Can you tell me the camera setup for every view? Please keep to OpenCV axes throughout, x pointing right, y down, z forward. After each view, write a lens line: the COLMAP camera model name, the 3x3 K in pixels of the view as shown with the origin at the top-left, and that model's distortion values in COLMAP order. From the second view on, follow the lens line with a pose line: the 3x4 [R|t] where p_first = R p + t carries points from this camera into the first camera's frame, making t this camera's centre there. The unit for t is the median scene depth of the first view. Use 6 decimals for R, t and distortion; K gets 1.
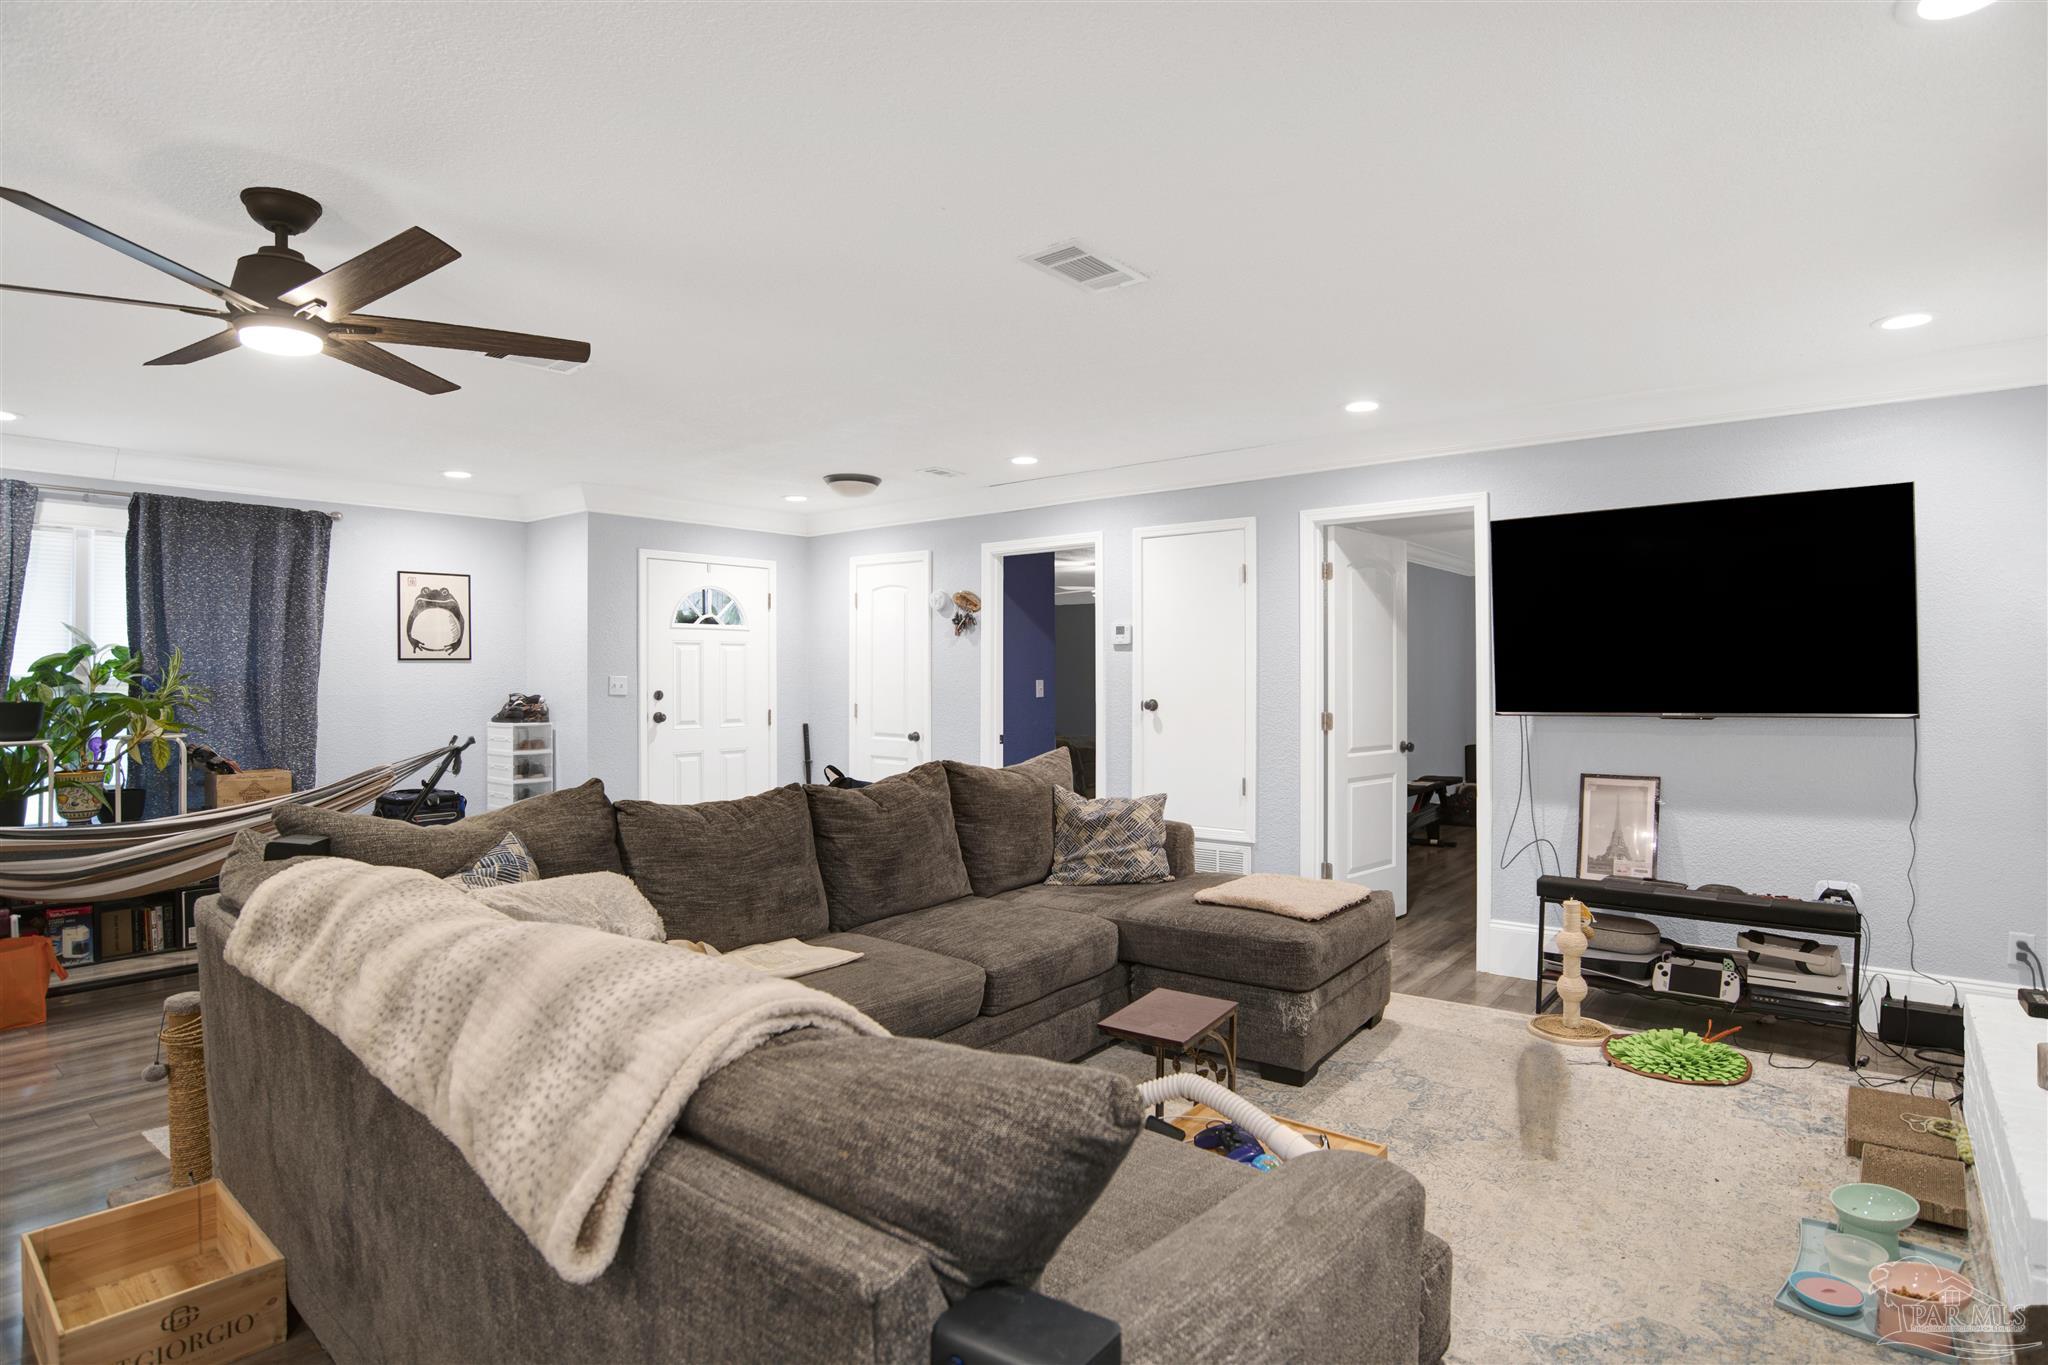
lens RADIAL K [[1057.0, 0, 1028.9], [0, 1057.0, 675.8], [0, 0, 1]] dist [-0.067422, 0.022906]
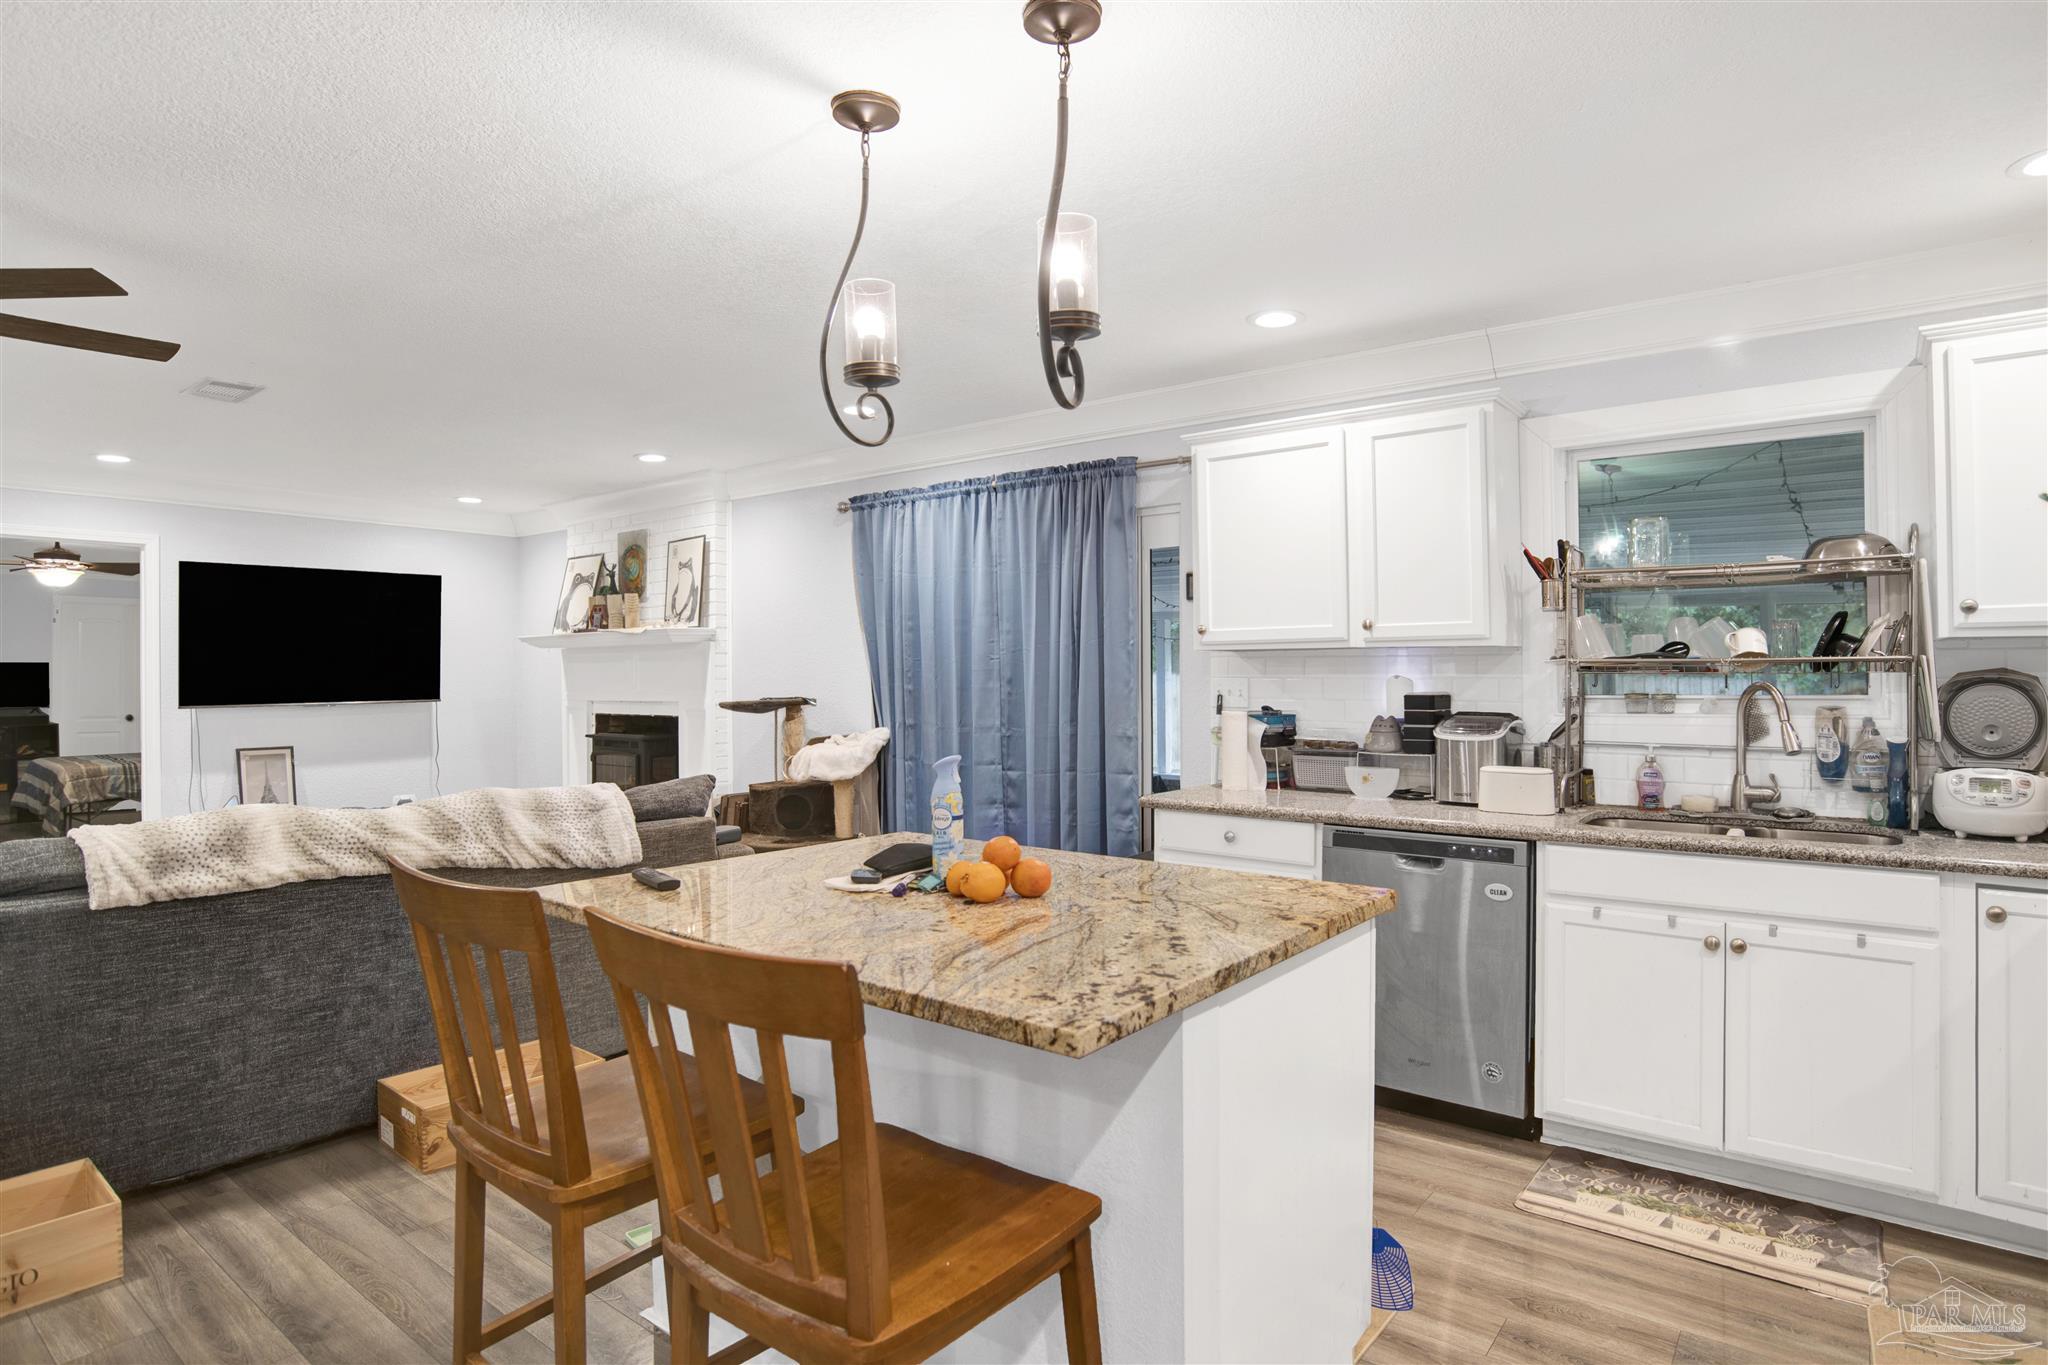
lens RADIAL K [[1090.8, 0, 1032.6], [0, 1090.8, 676.0], [0, 0, 1]] dist [-0.071795, 0.027580]
pose [[-0.019858, 0.003404, 0.999797, -0.755928], [0.001409, 0.999993, -0.003377, 0.002407], [-0.999802, 0.001341, -0.019863, -0.039288]]
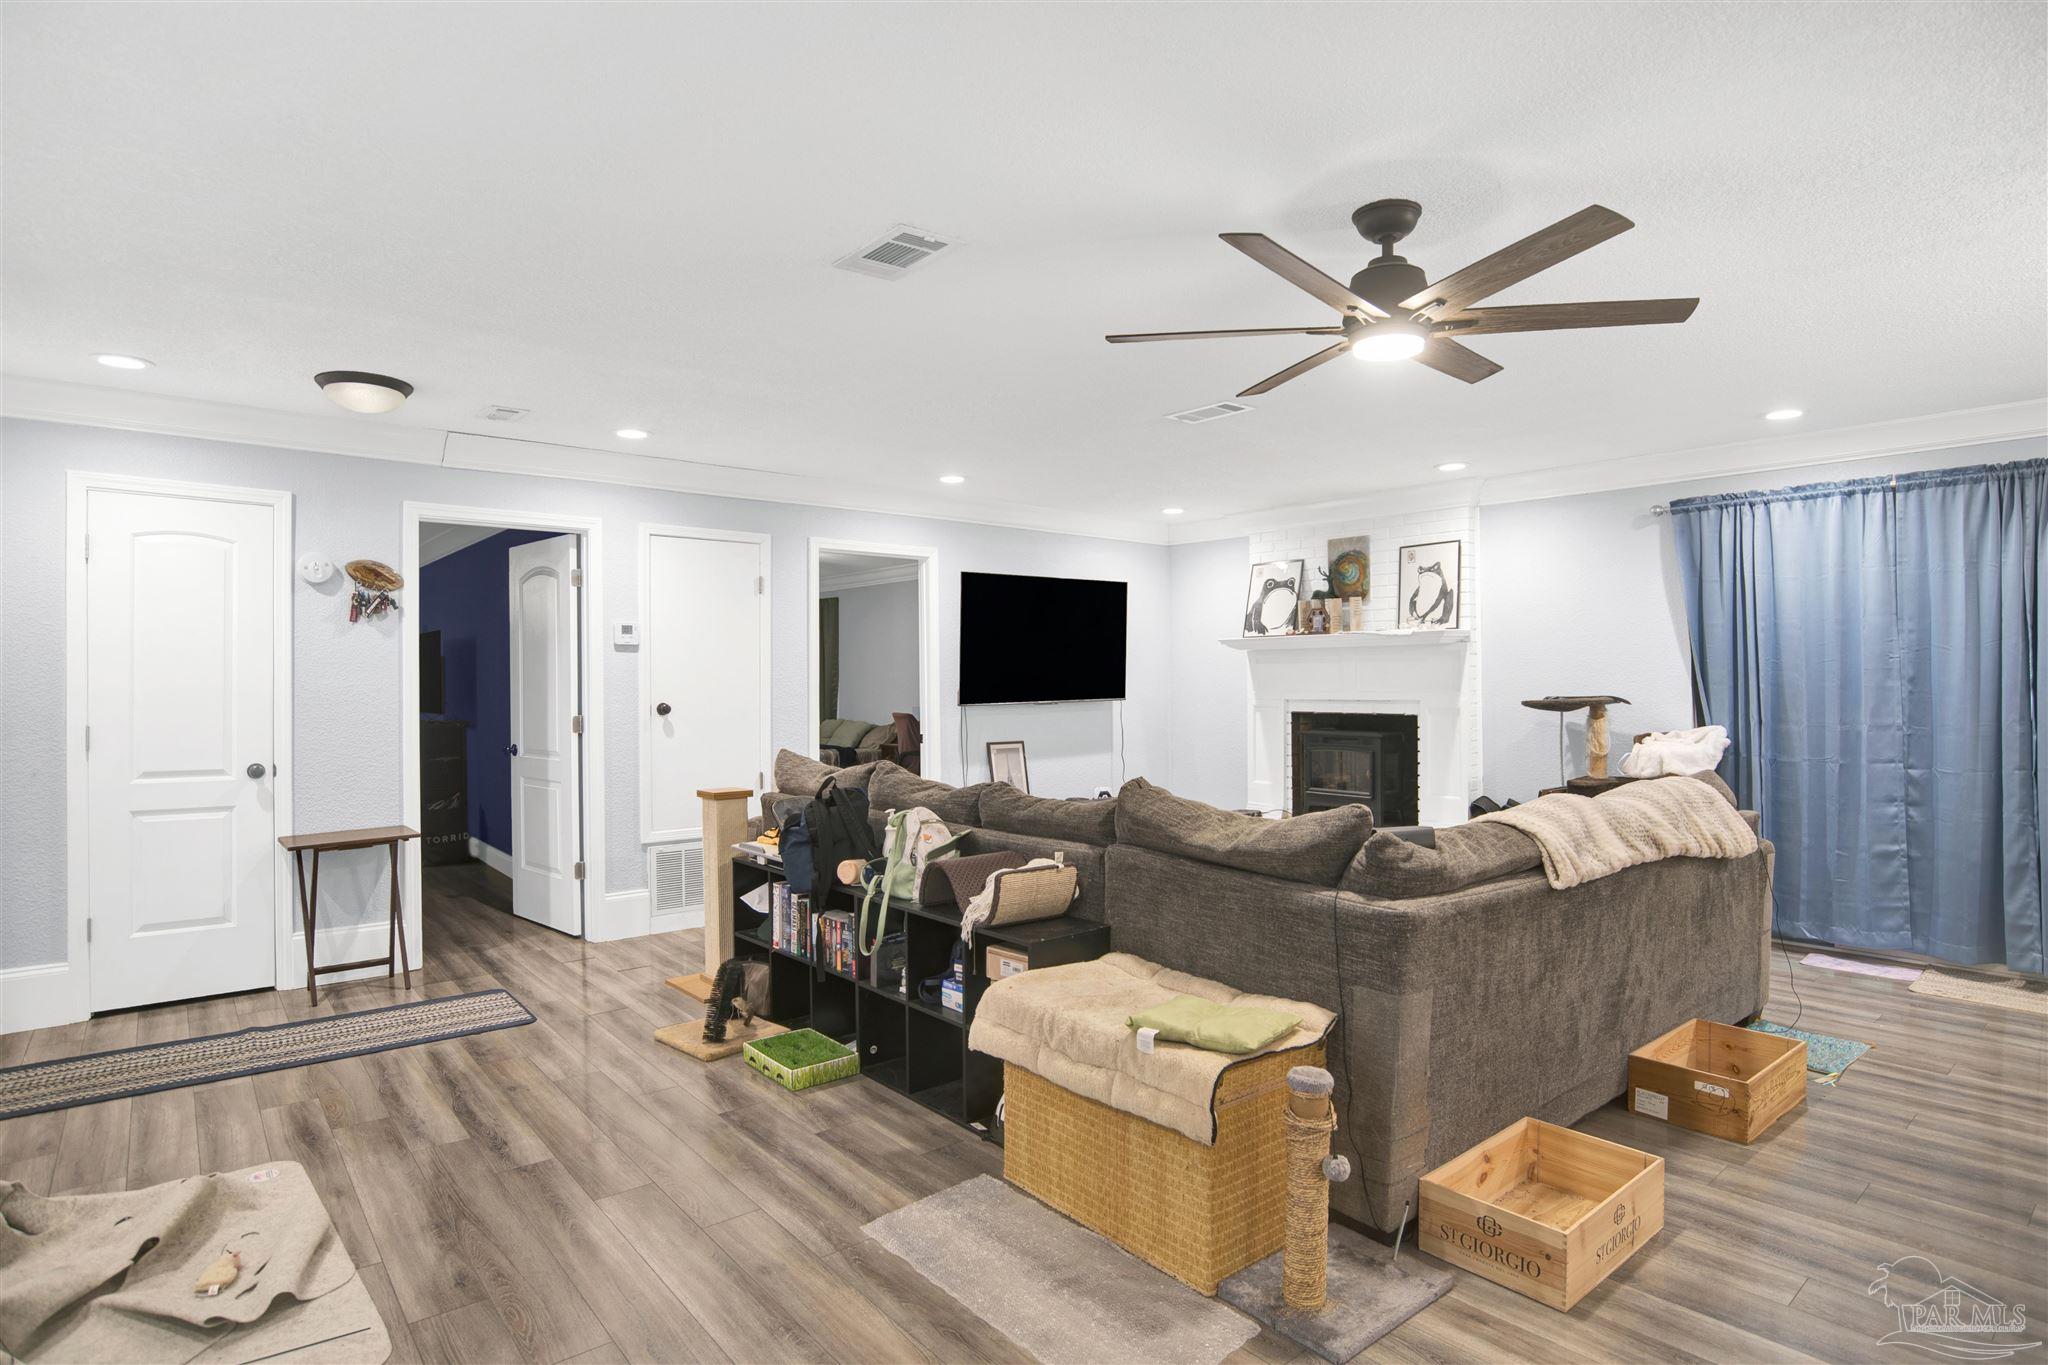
lens RADIAL K [[1062.8, 0, 1078.4], [0, 1062.8, 679.3], [0, 0, 1]] dist [-0.068172, 0.023630]
pose [[0.176069, 0.002477, 0.984375, -0.813722], [0.001943, 0.999994, -0.002864, 0.004304], [-0.984376, 0.002417, 0.176063, 0.486364]]
